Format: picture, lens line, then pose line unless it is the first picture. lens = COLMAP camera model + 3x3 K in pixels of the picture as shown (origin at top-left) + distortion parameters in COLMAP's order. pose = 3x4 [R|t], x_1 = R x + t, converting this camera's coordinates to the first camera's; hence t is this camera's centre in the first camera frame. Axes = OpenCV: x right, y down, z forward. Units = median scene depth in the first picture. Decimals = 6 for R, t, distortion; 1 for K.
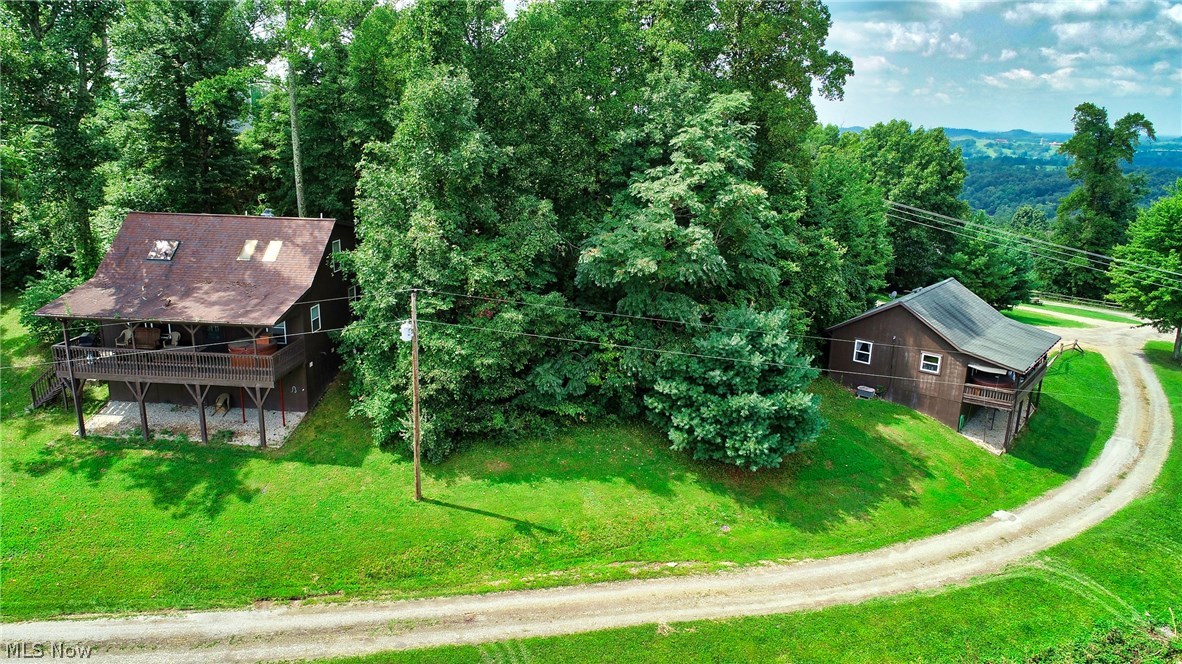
lens RADIAL K [[792.6, 0, 589.0], [0, 792.6, 329.9], [0, 0, 1]] dist [-0.003932, 0.003429]
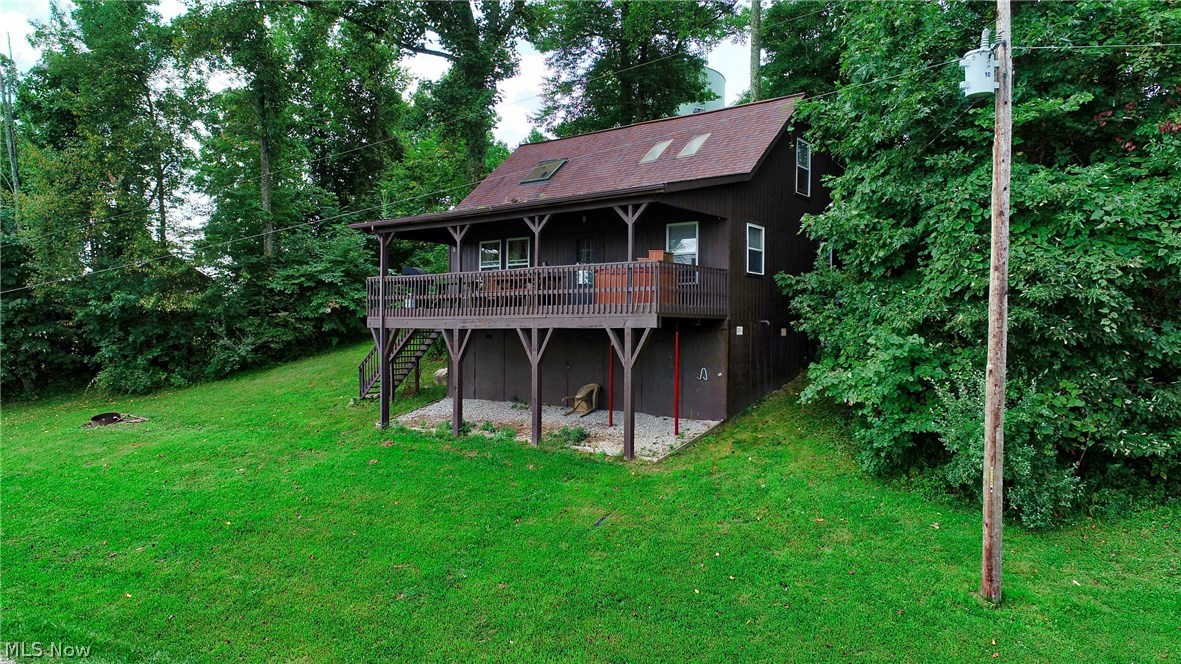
lens RADIAL K [[792.0, 0, 590.4], [0, 792.0, 332.0], [0, 0, 1]] dist [-0.003932, 0.003429]
pose [[0.837850, -0.016779, -0.545643, -0.161502], [-0.129409, 0.964932, -0.228383, 0.188412], [0.530341, 0.261962, 0.806297, 0.571826]]
